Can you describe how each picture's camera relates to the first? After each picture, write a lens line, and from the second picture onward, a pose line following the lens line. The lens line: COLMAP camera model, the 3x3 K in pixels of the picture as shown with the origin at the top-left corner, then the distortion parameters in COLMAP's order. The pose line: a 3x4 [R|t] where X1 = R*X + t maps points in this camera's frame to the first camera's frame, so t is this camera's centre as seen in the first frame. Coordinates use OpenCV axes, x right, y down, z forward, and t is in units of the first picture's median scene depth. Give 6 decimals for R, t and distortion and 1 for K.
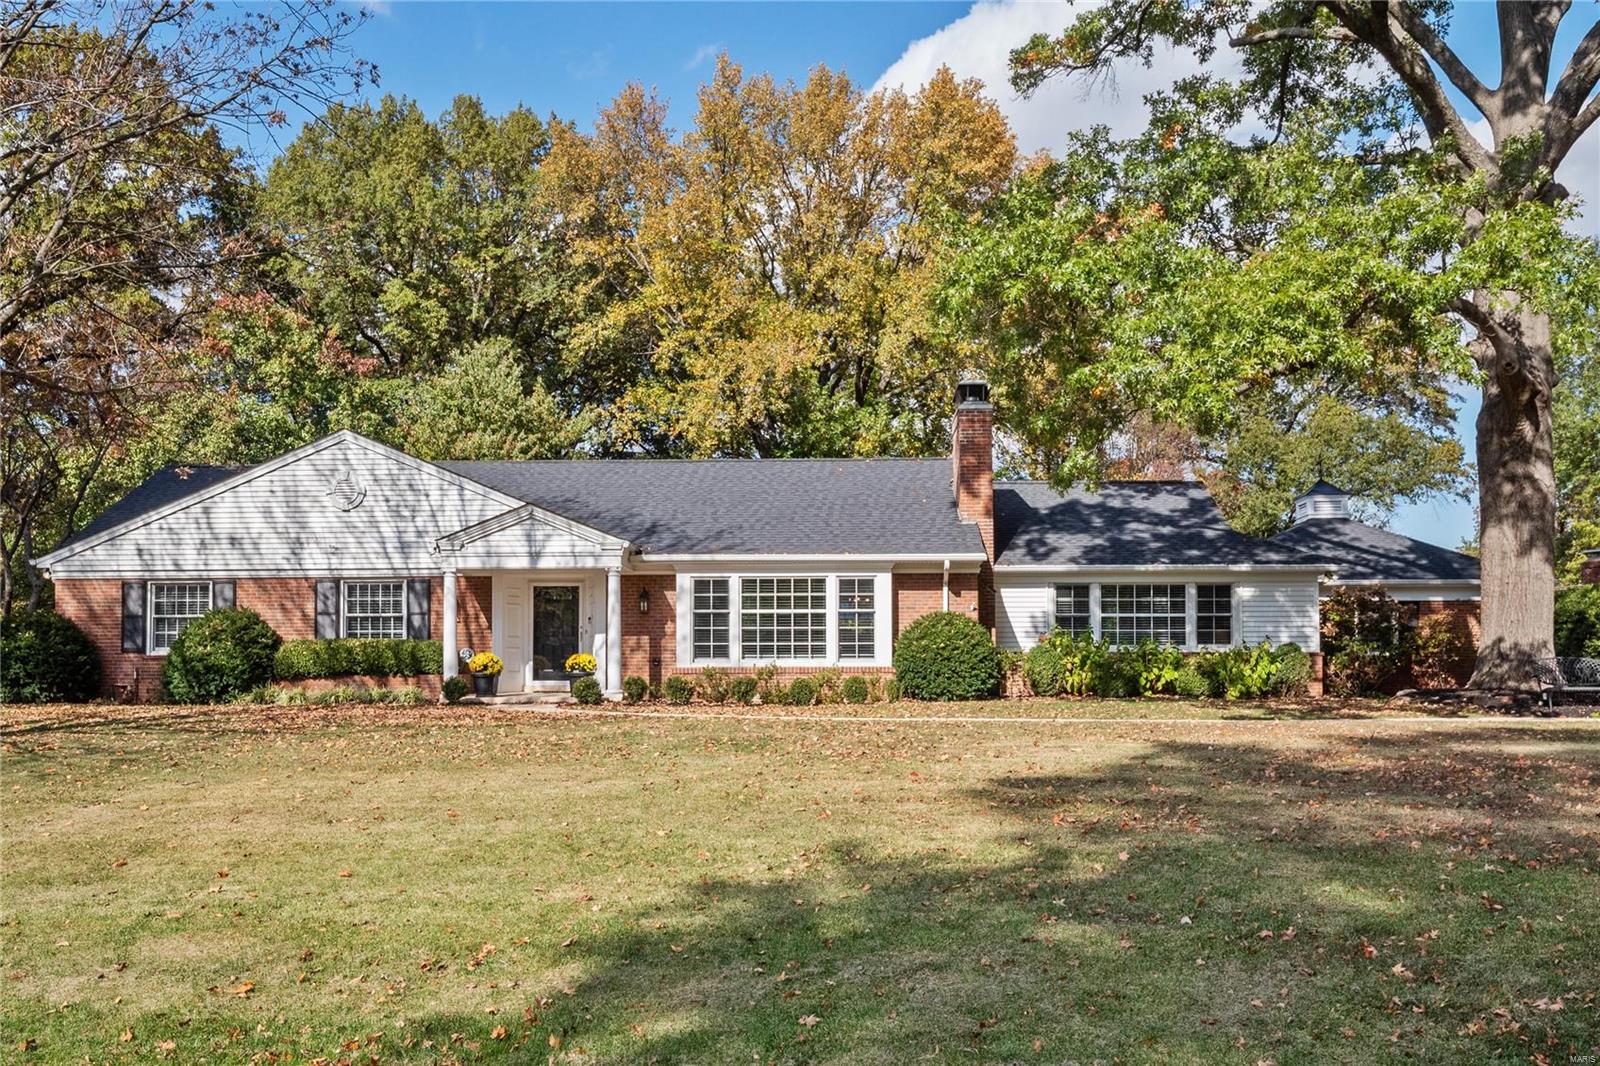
lens RADIAL K [[1468.5, 0, 799.6], [0, 1468.5, 531.4], [0, 0, 1]] dist [-0.007393, 0.000000]
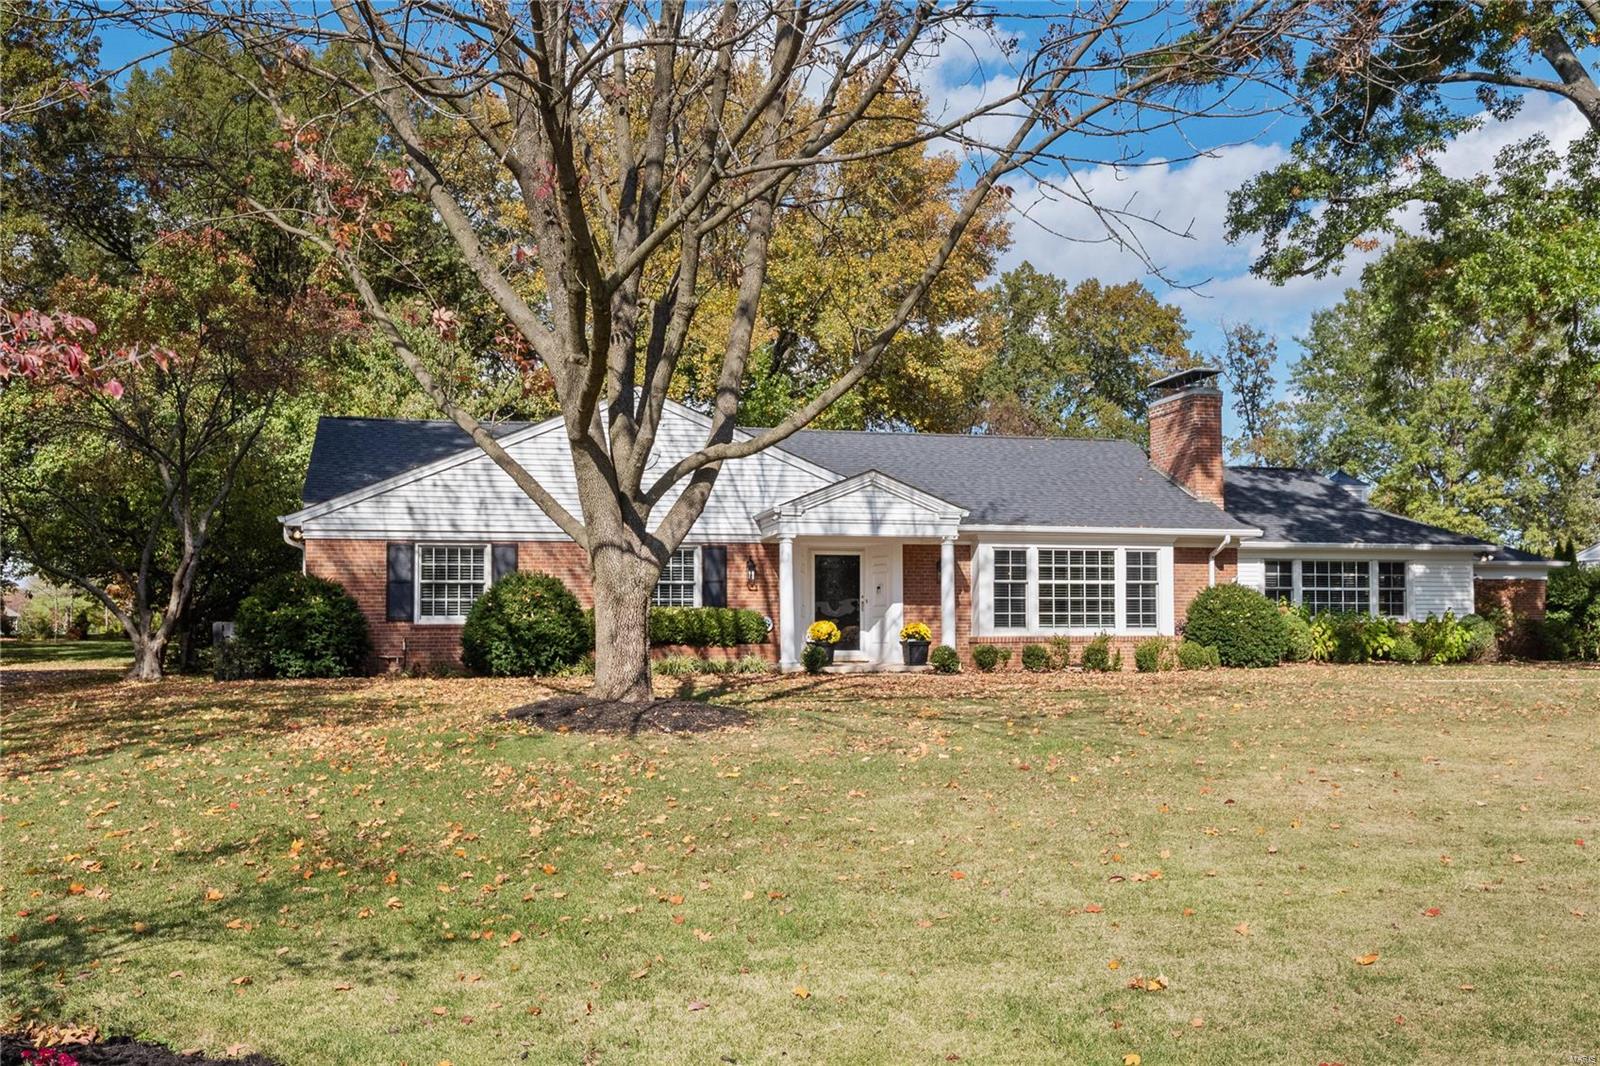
lens RADIAL K [[1468.5, 0, 801.0], [0, 1468.5, 535.7], [0, 0, 1]] dist [-0.007393, 0.000000]
pose [[0.959115, 0.018268, 0.282425, -0.488760], [-0.022863, 0.999654, 0.012981, 0.012744], [-0.282090, -0.018908, 0.959201, 0.063229]]
